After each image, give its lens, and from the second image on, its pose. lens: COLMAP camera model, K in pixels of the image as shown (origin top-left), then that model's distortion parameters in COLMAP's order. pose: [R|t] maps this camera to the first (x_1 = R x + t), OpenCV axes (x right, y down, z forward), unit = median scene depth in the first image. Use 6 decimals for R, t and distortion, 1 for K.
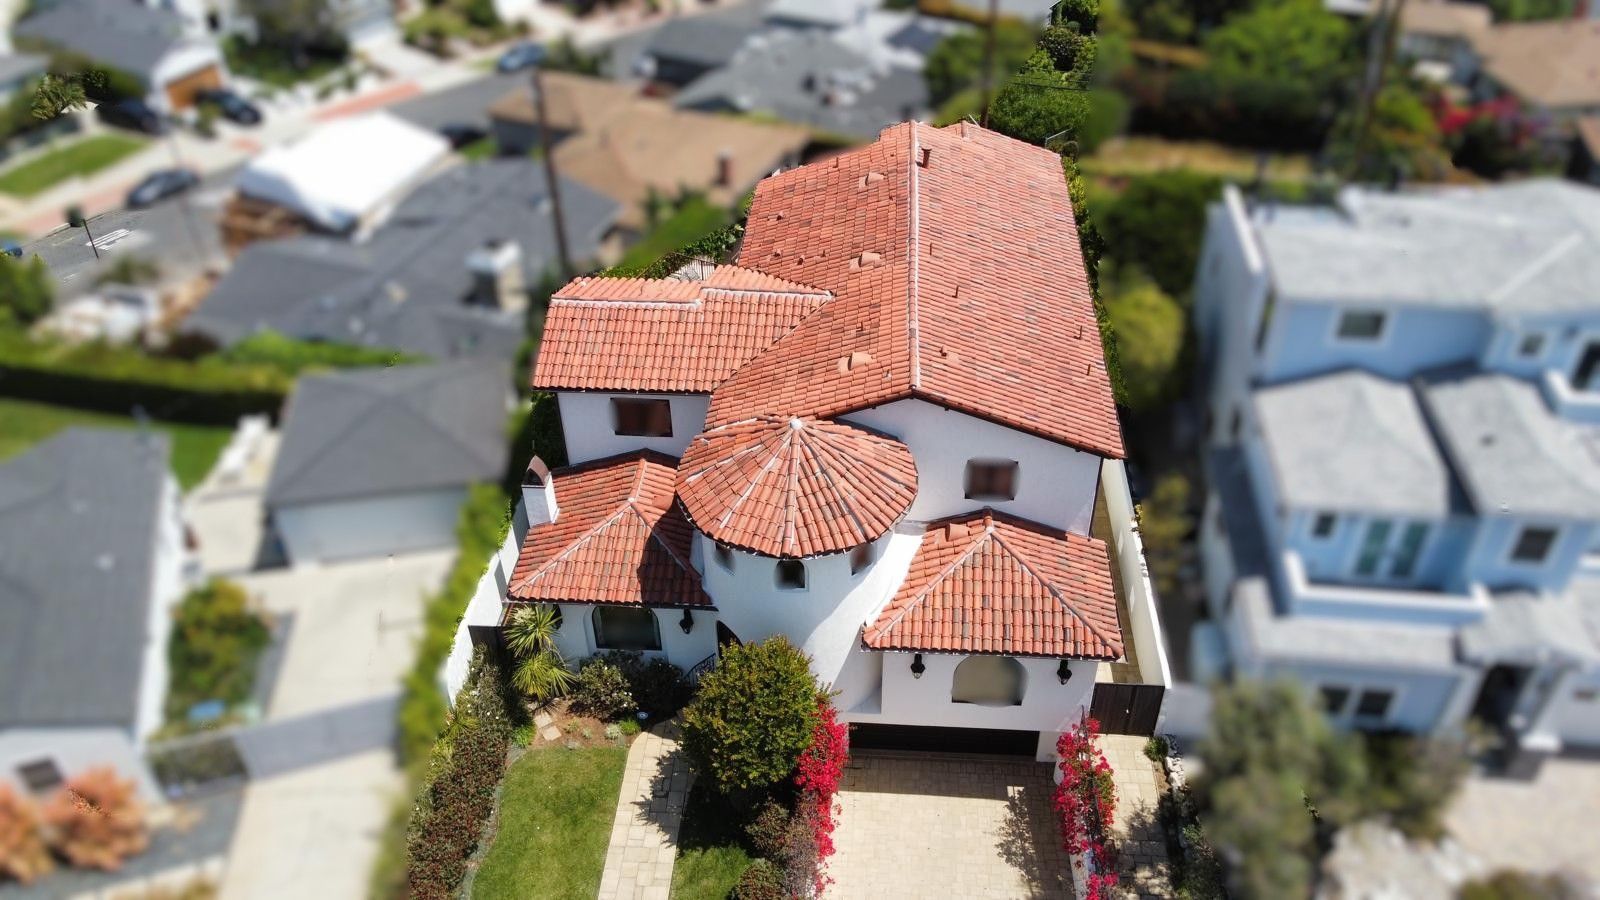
lens RADIAL K [[1150.5, 0, 803.1], [0, 1150.5, 449.5], [0, 0, 1]] dist [0.015592, 0.001566]
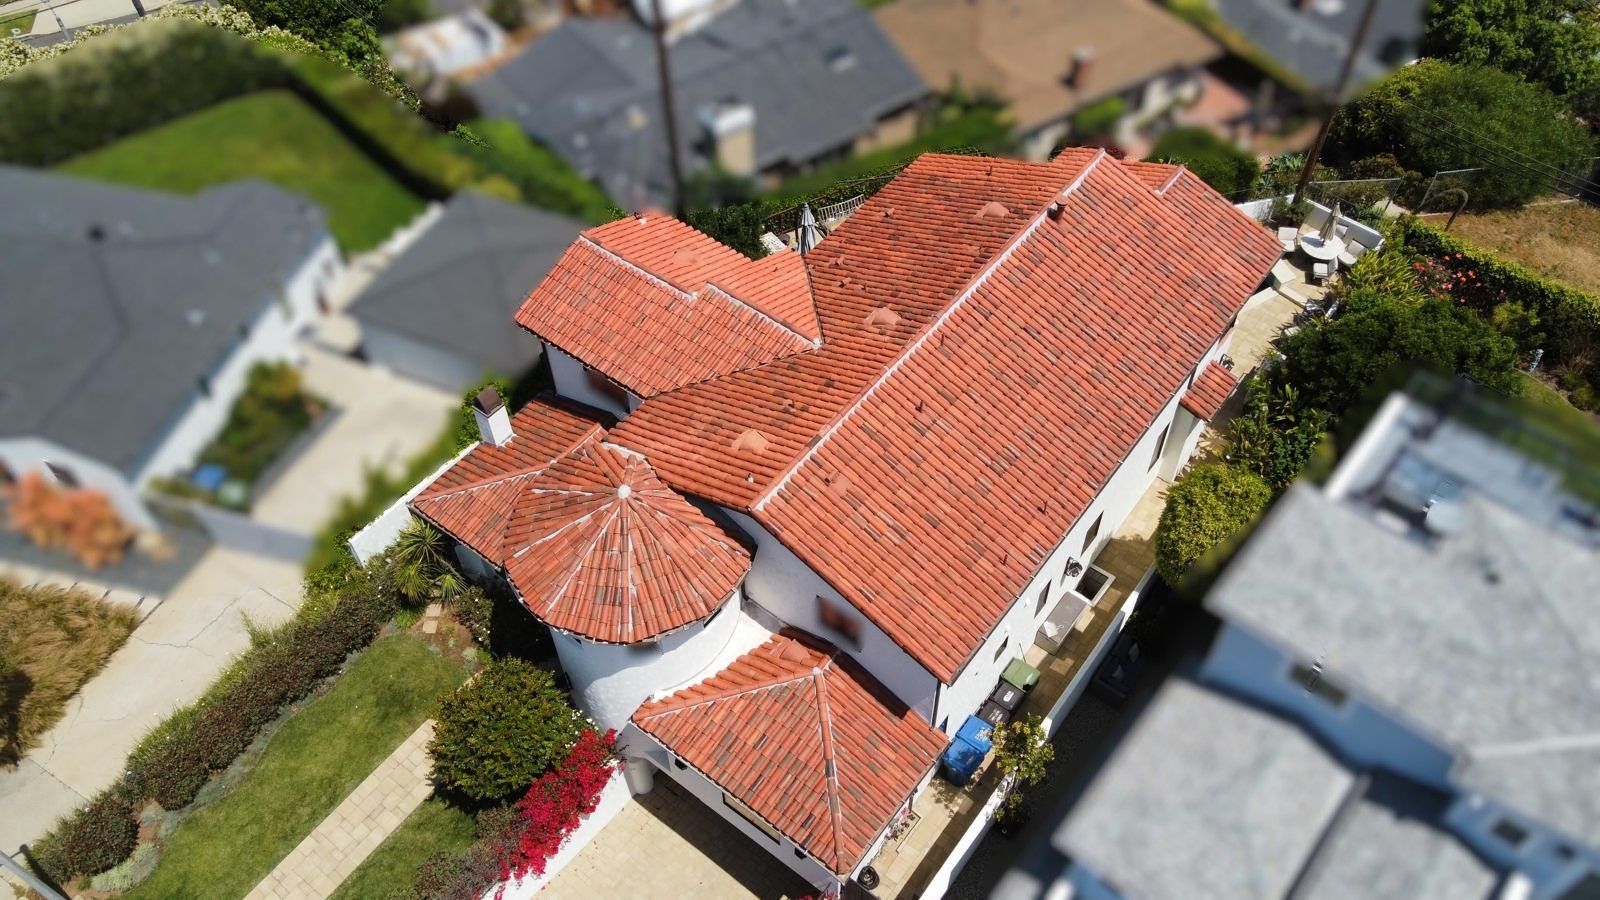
lens RADIAL K [[1150.5, 0, 802.9], [0, 1150.5, 447.0], [0, 0, 1]] dist [0.015592, 0.001566]
pose [[0.843321, 0.421333, -0.333599, 0.374122], [-0.345347, 0.900491, 0.264294, -0.318691], [0.411759, -0.107678, 0.904909, 0.191272]]
